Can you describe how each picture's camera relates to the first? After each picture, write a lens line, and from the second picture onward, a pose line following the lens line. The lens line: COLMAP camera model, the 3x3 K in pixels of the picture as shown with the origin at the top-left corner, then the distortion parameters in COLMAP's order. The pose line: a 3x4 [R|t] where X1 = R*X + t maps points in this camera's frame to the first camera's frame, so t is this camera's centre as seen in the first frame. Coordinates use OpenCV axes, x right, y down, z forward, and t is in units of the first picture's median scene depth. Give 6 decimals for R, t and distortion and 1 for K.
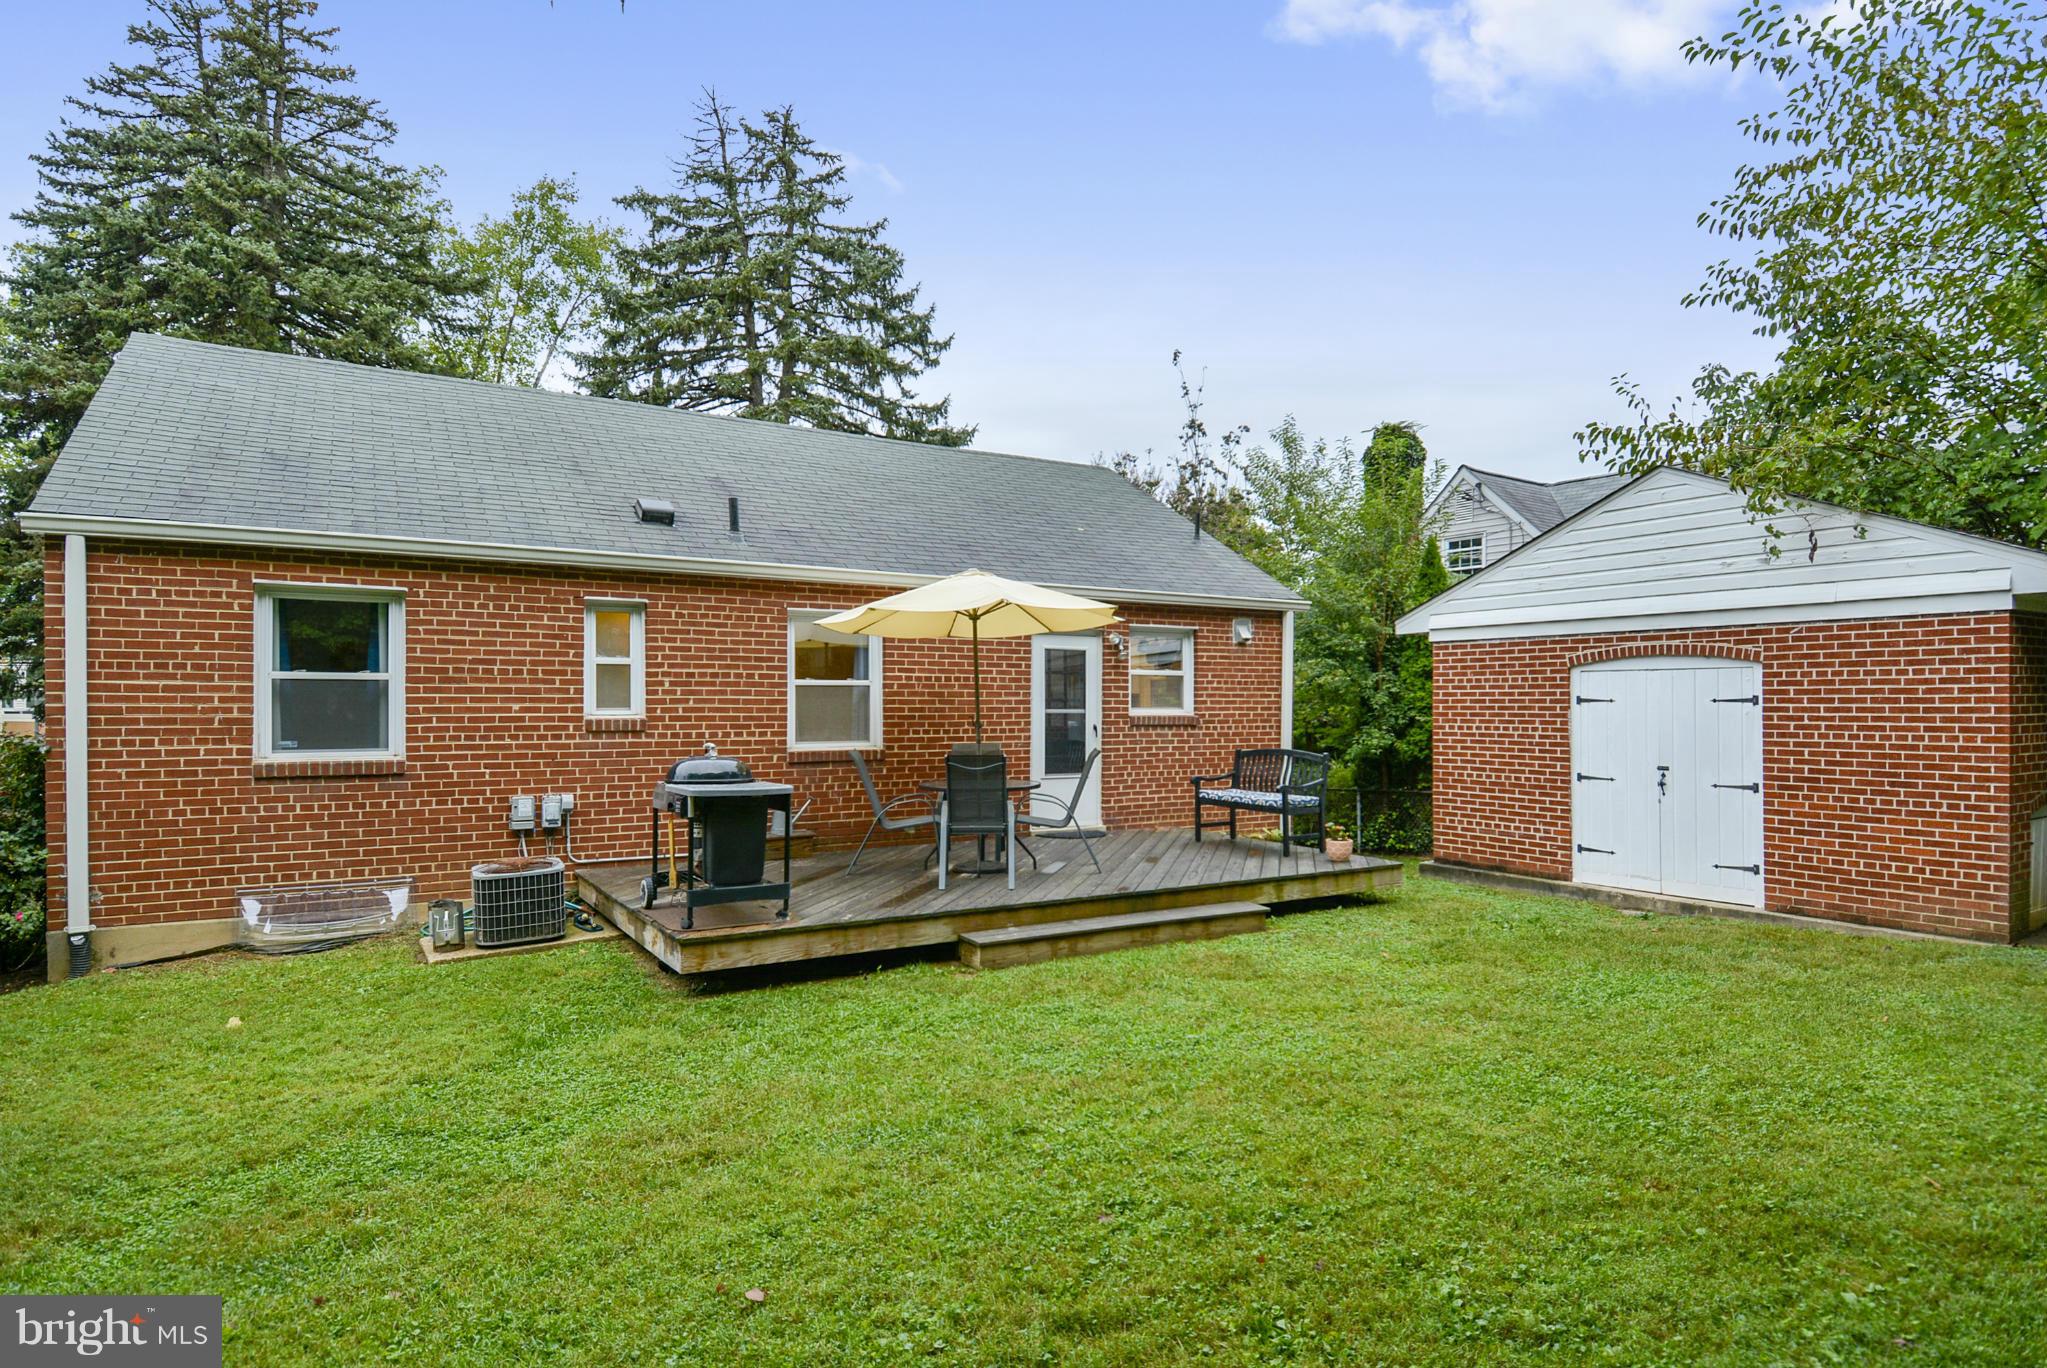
lens RADIAL K [[1132.8, 0, 1039.5], [0, 1132.8, 700.1], [0, 0, 1]] dist [0.016199, -0.021942]
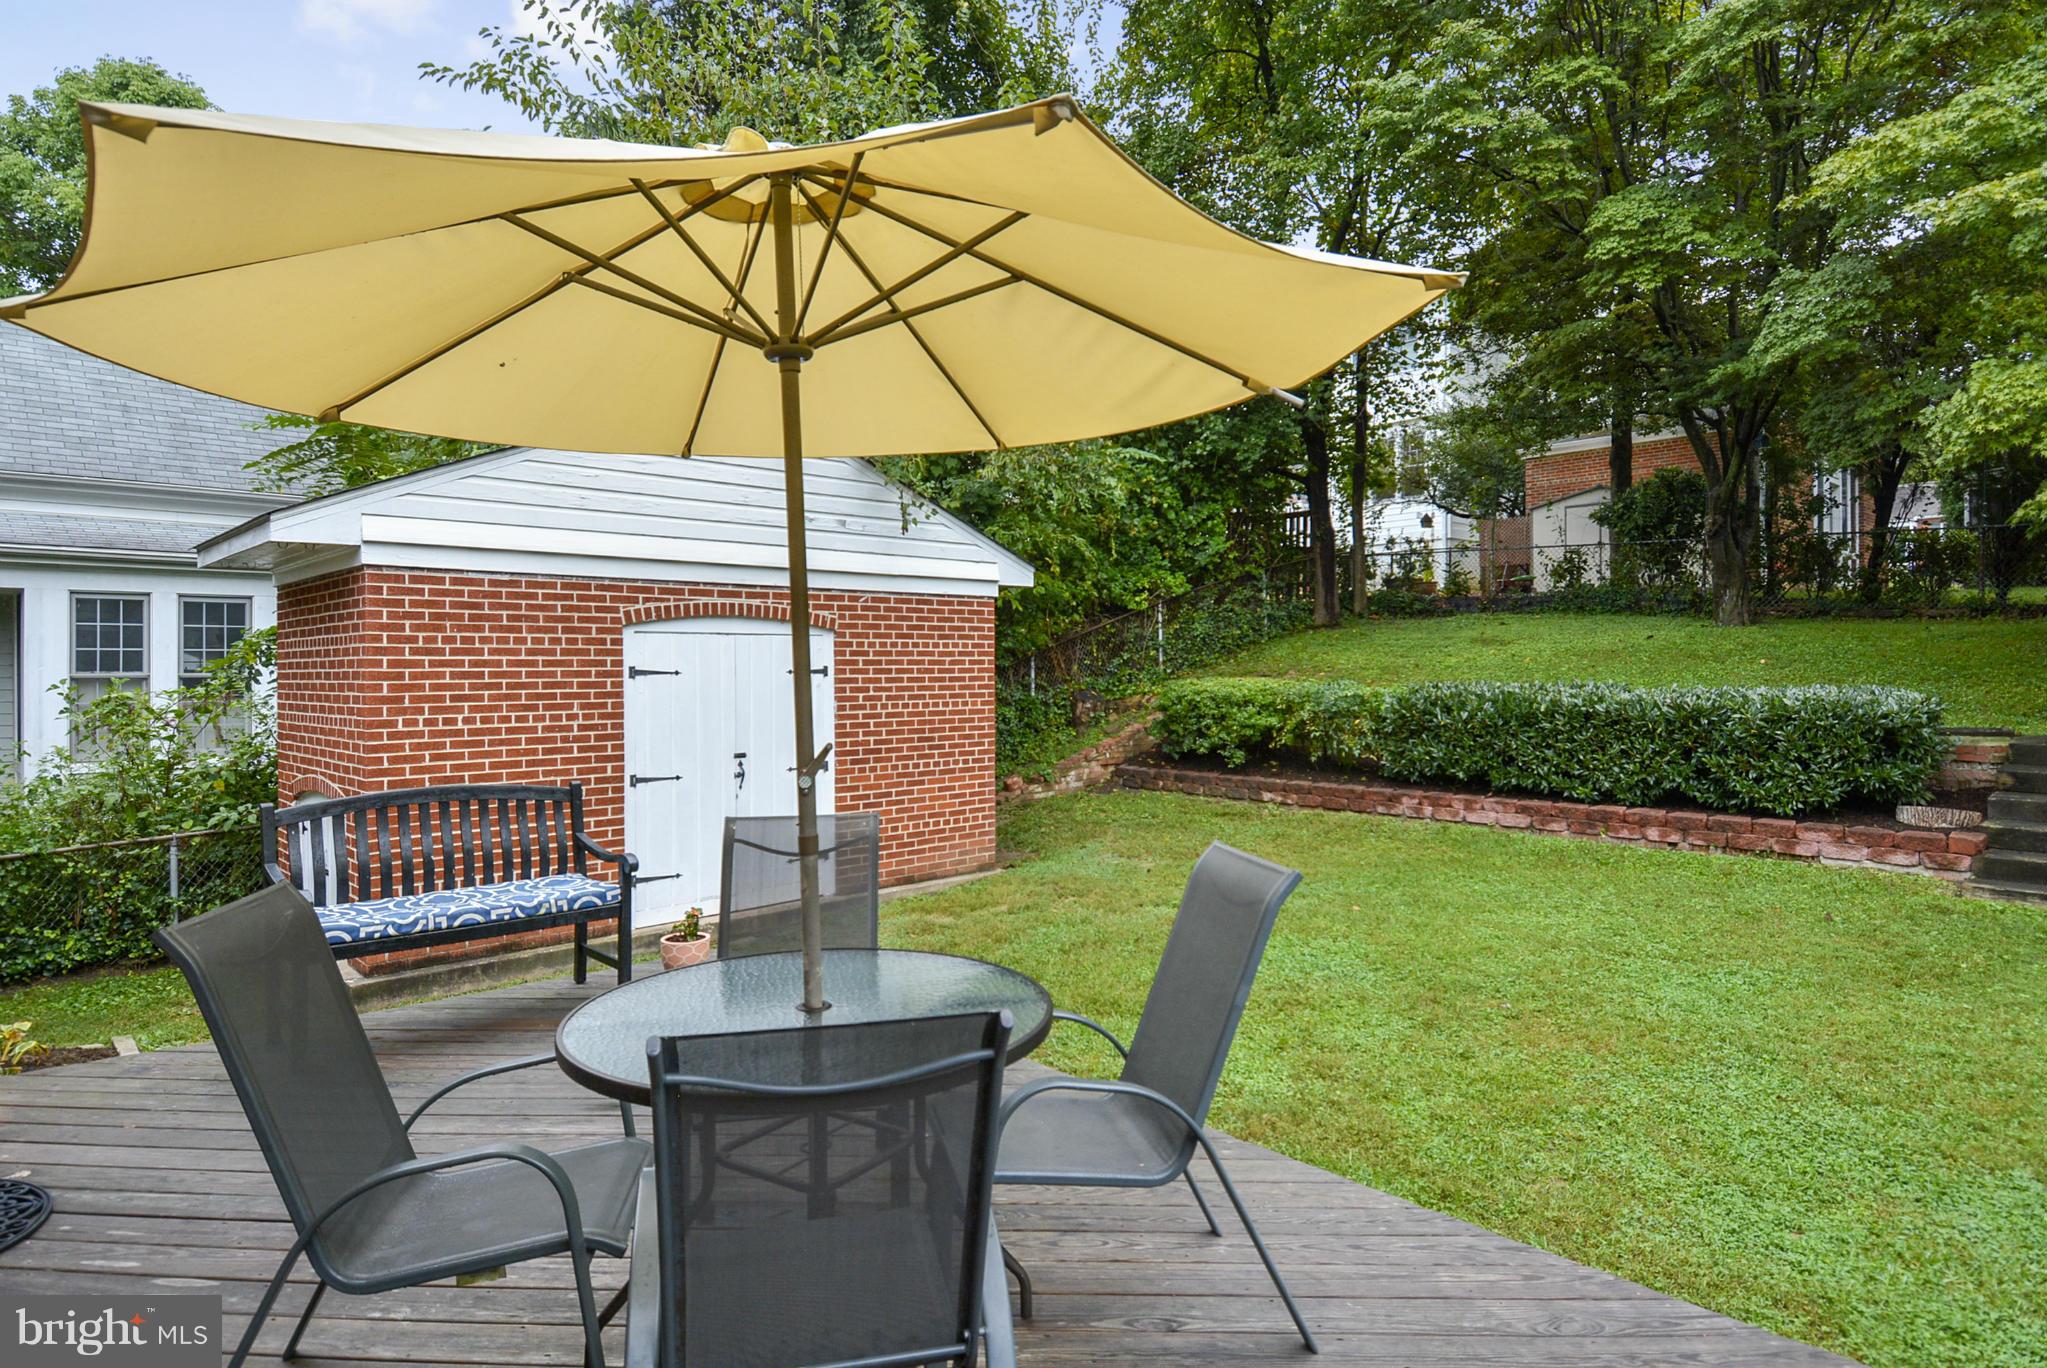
lens RADIAL K [[1132.8, 0, 1026.8], [0, 1132.8, 663.1], [0, 0, 1]] dist [0.016199, -0.021942]
pose [[-0.189474, 0.002627, 0.981882, -0.277615], [0.001245, 0.999996, -0.002435, -0.003854], [-0.981885, 0.000762, -0.189477, 0.924888]]
